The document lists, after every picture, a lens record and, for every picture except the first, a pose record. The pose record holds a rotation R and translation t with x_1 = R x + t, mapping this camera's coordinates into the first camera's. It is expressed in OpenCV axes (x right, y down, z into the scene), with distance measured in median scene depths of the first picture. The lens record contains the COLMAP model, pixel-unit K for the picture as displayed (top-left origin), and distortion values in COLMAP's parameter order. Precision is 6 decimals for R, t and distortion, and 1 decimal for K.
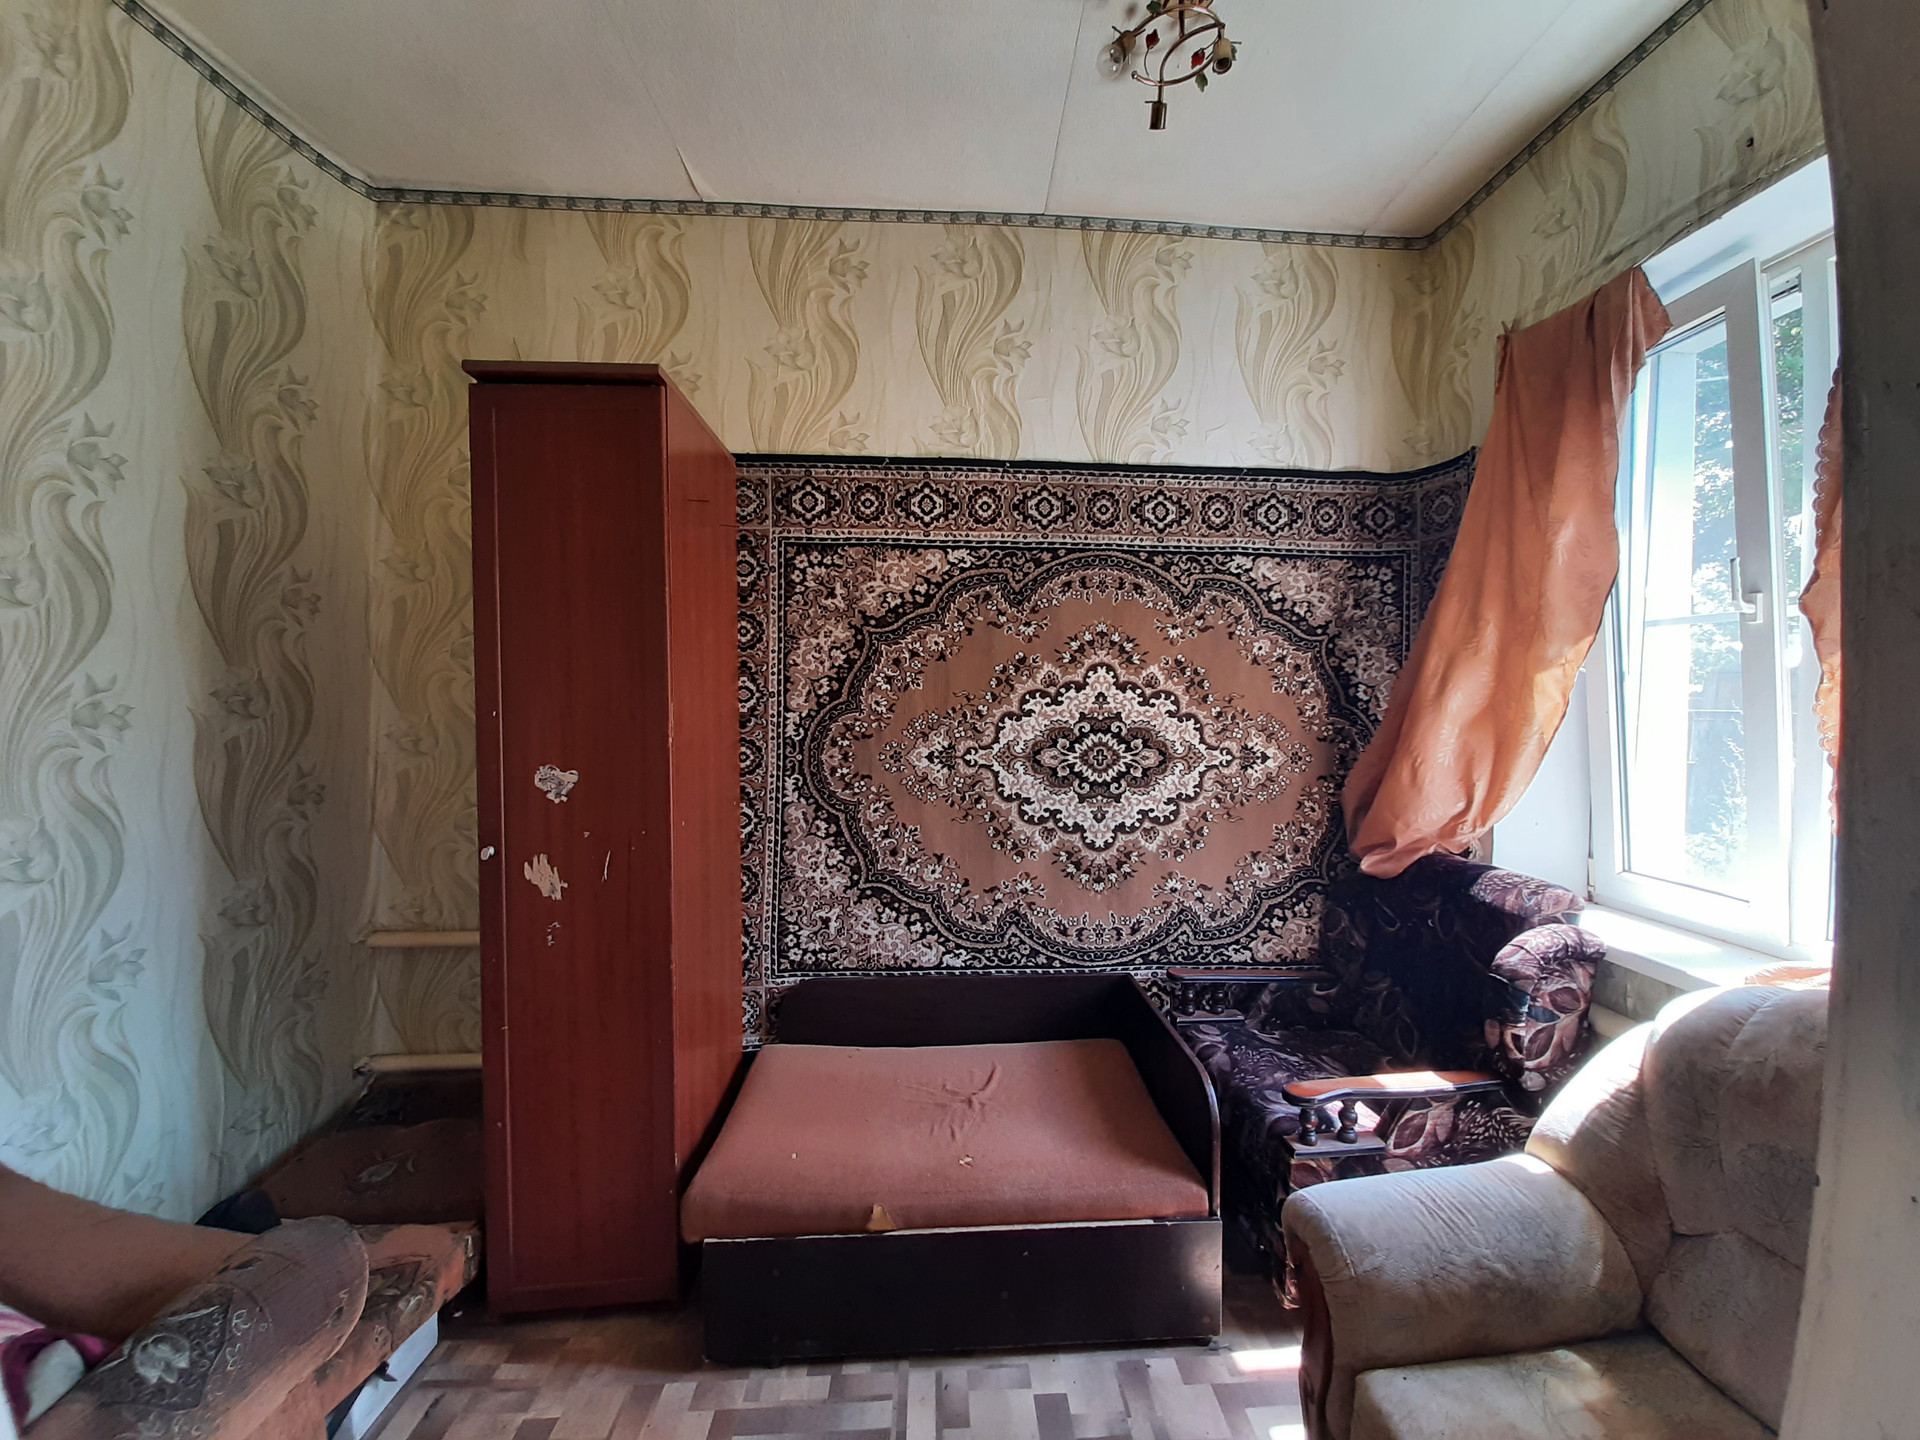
lens RADIAL K [[750.7, 0, 982.5], [0, 750.7, 725.5], [0, 0, 1]] dist [0.013766, -0.013294]
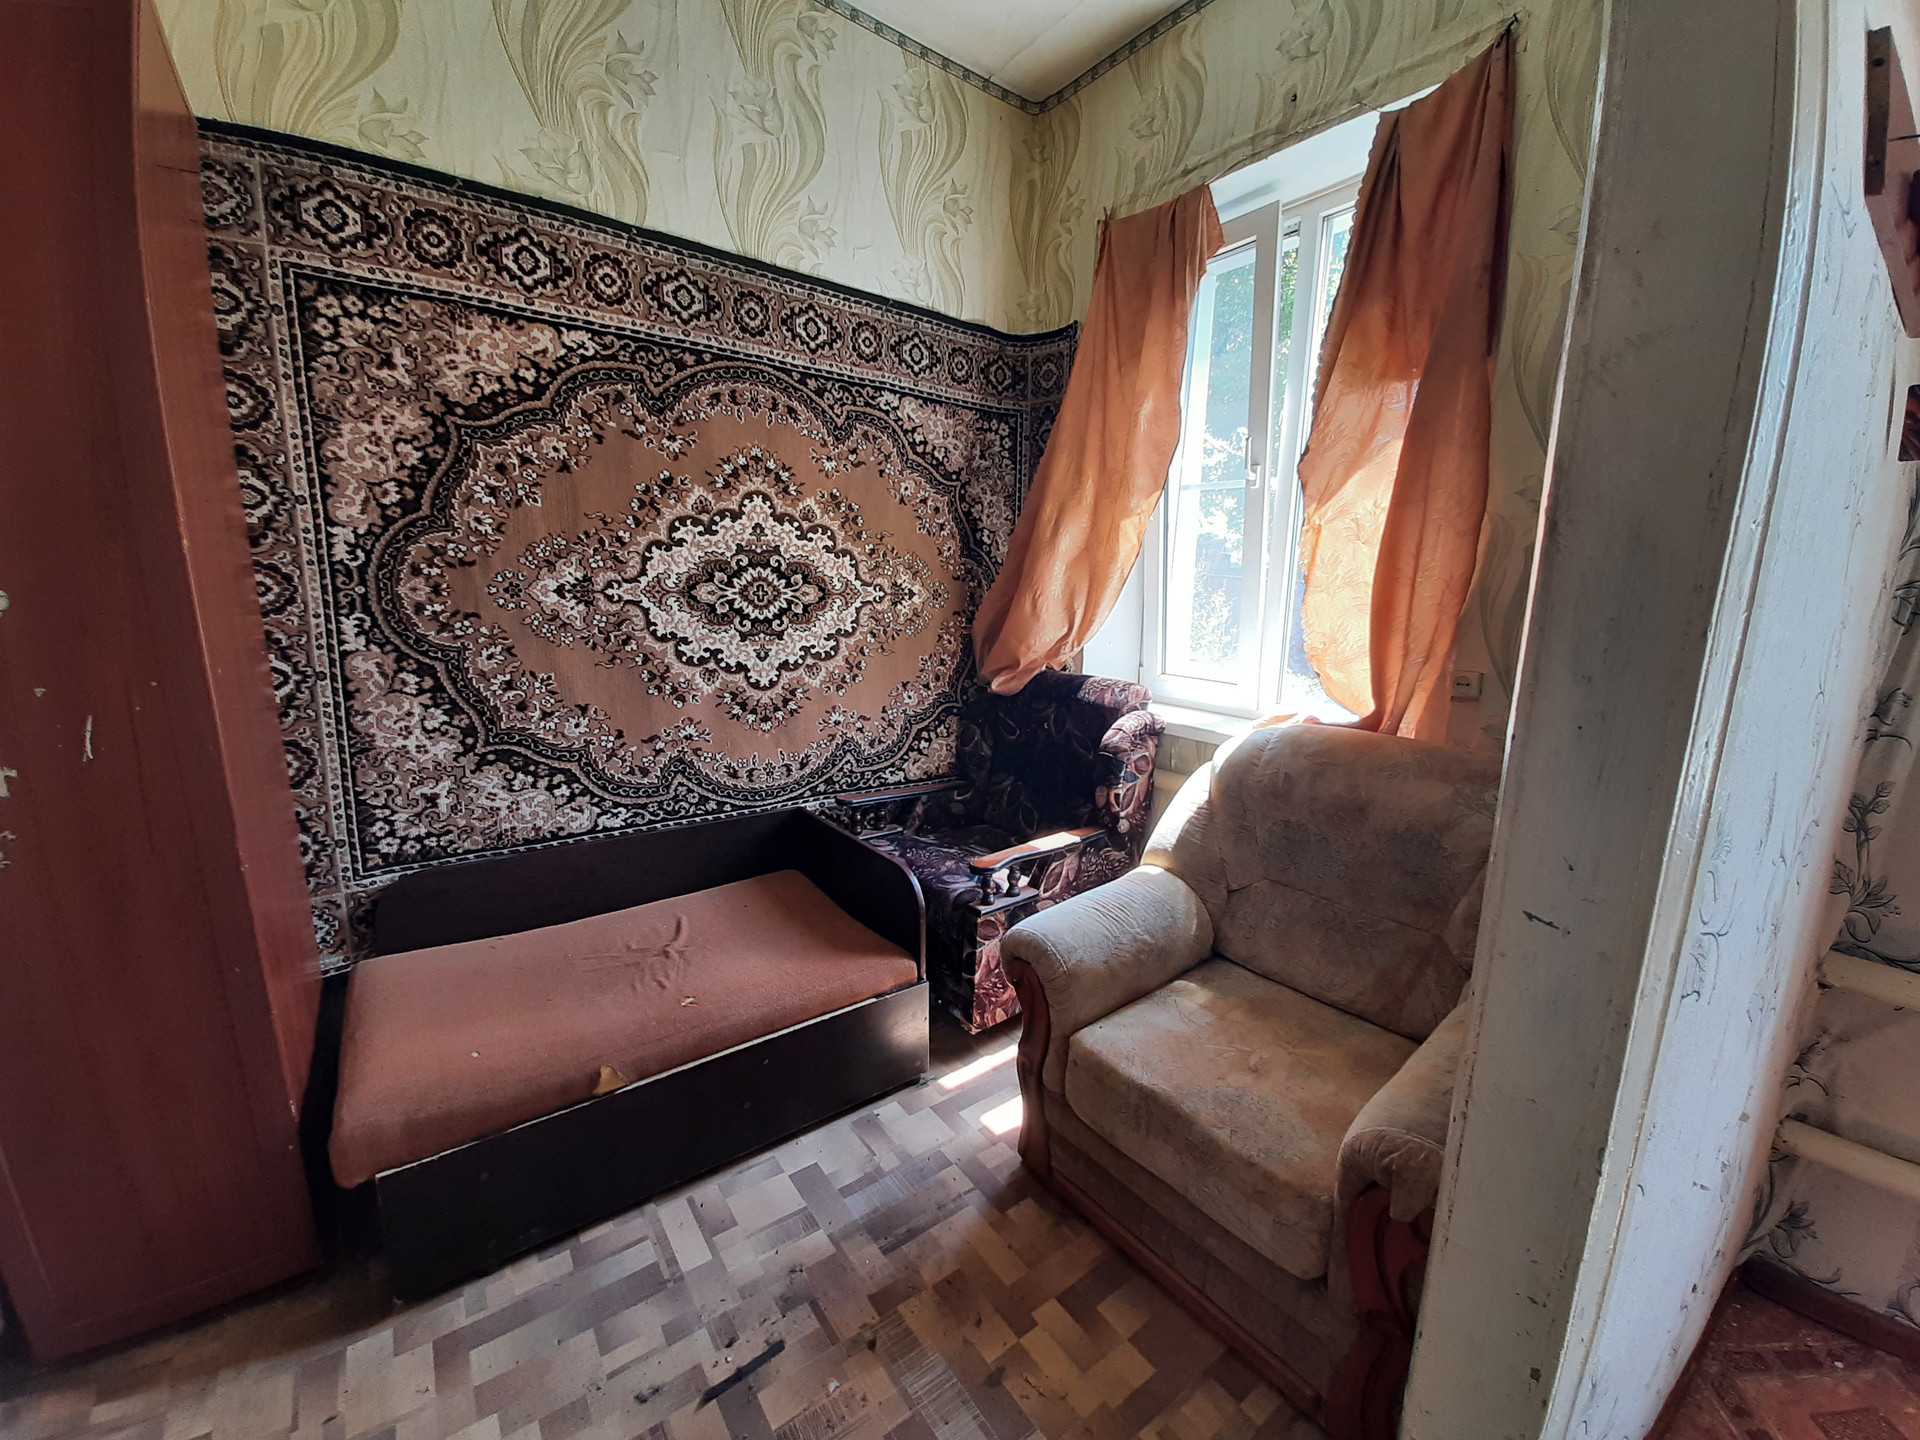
lens RADIAL K [[750.7, 0, 982.3], [0, 750.7, 724.2], [0, 0, 1]] dist [0.013766, -0.013294]
pose [[0.835880, -0.089590, 0.541552, -0.144841], [-0.003412, 0.985724, 0.168337, 0.045880], [-0.548902, -0.142557, 0.823641, 0.033725]]
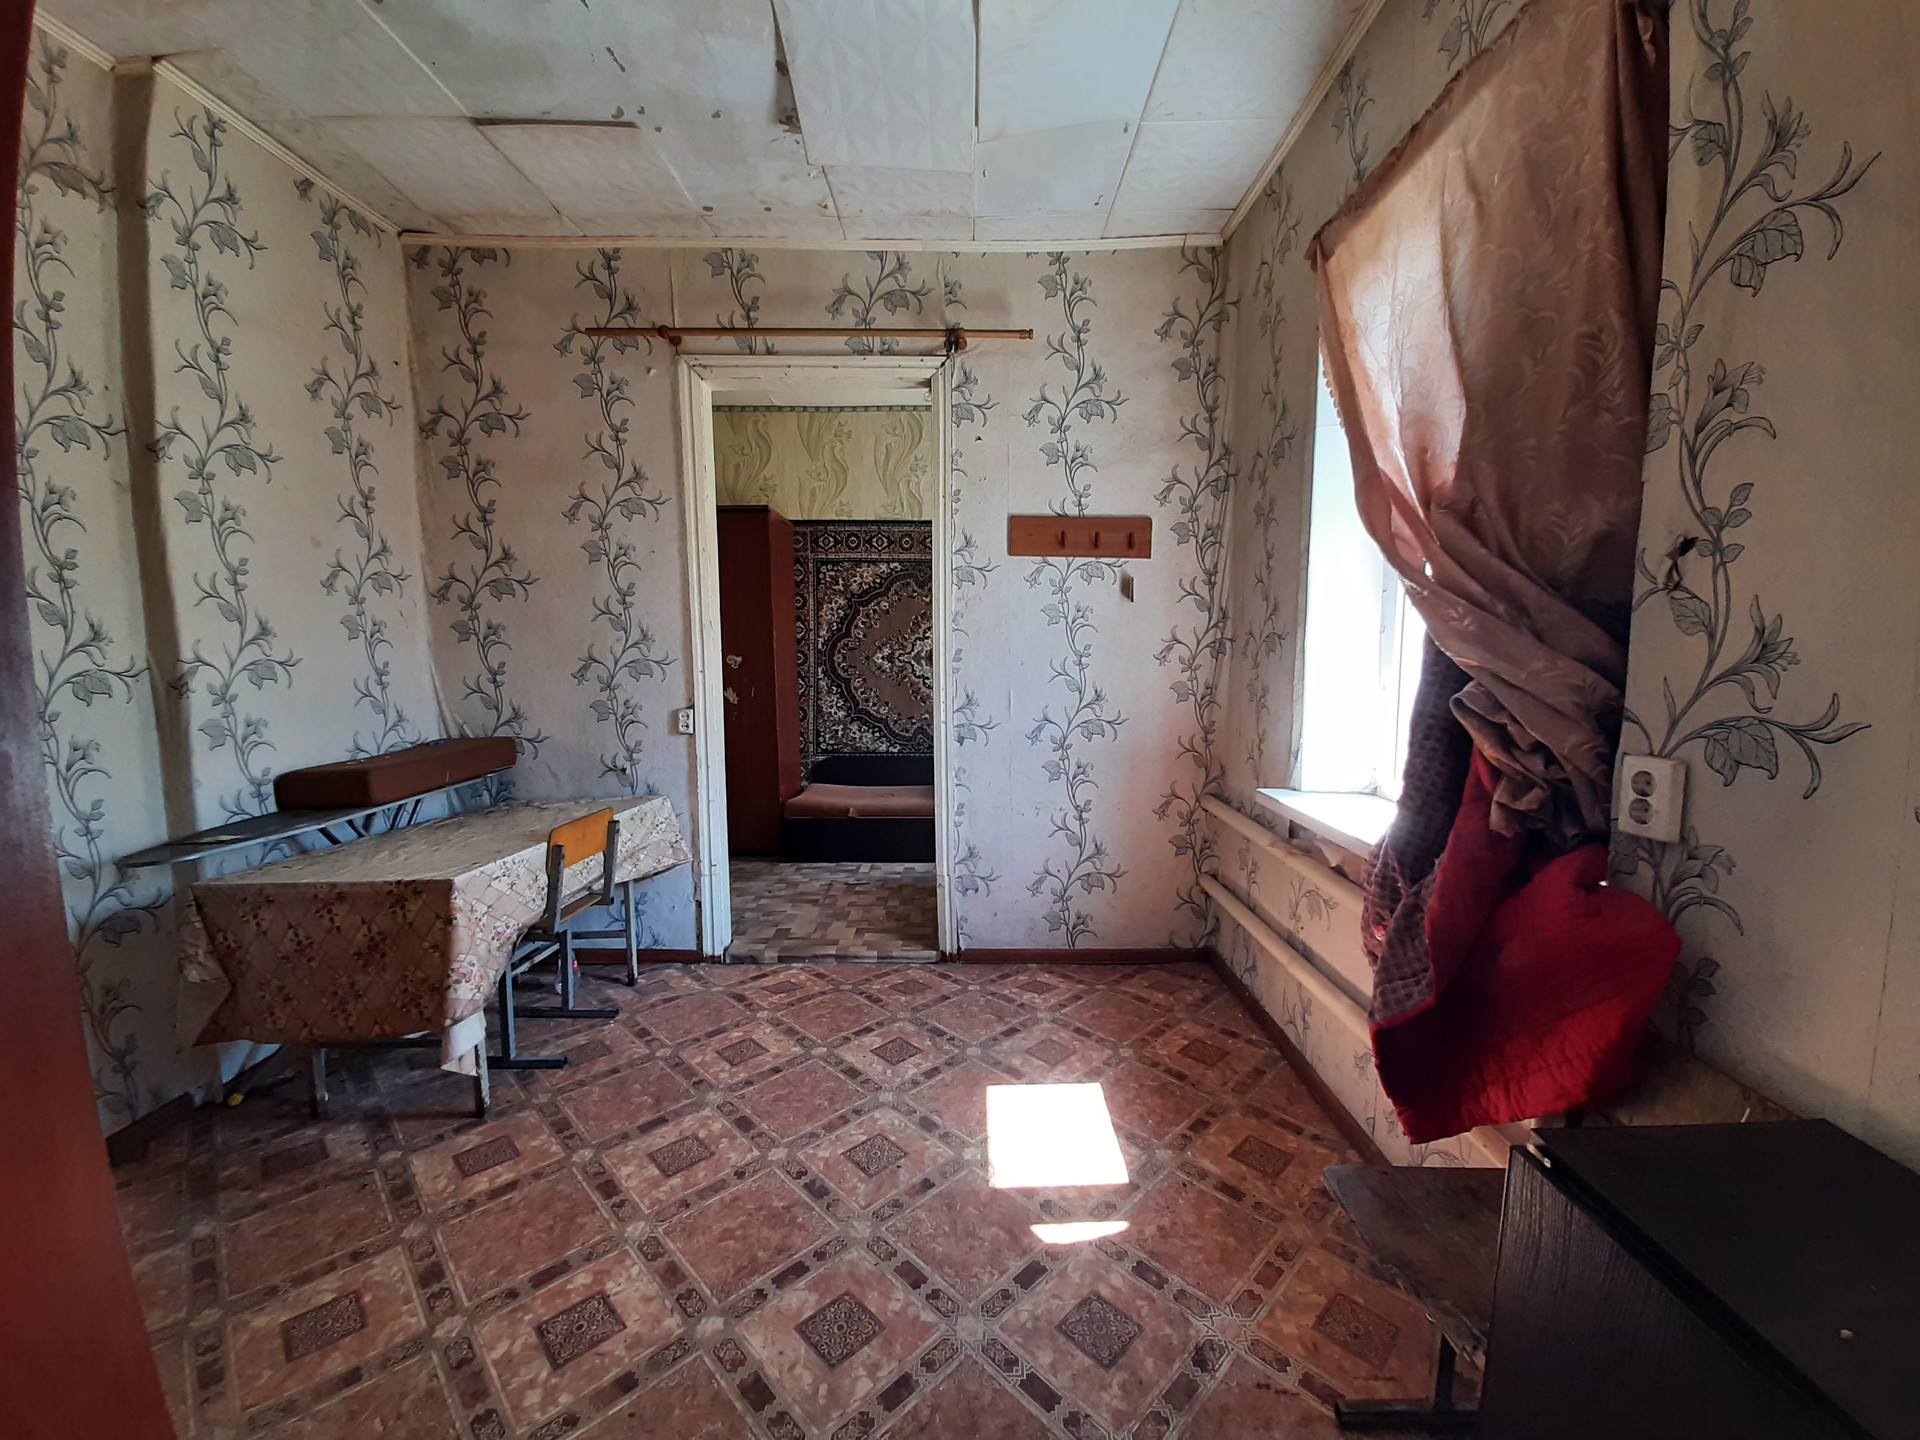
lens RADIAL K [[750.7, 0, 983.9], [0, 750.7, 726.9], [0, 0, 1]] dist [0.013766, -0.013294]
pose [[0.998858, 0.001028, -0.047766, 0.335710], [0.002328, 0.997534, 0.070152, 0.090492], [0.047720, -0.070183, 0.996392, -1.209800]]
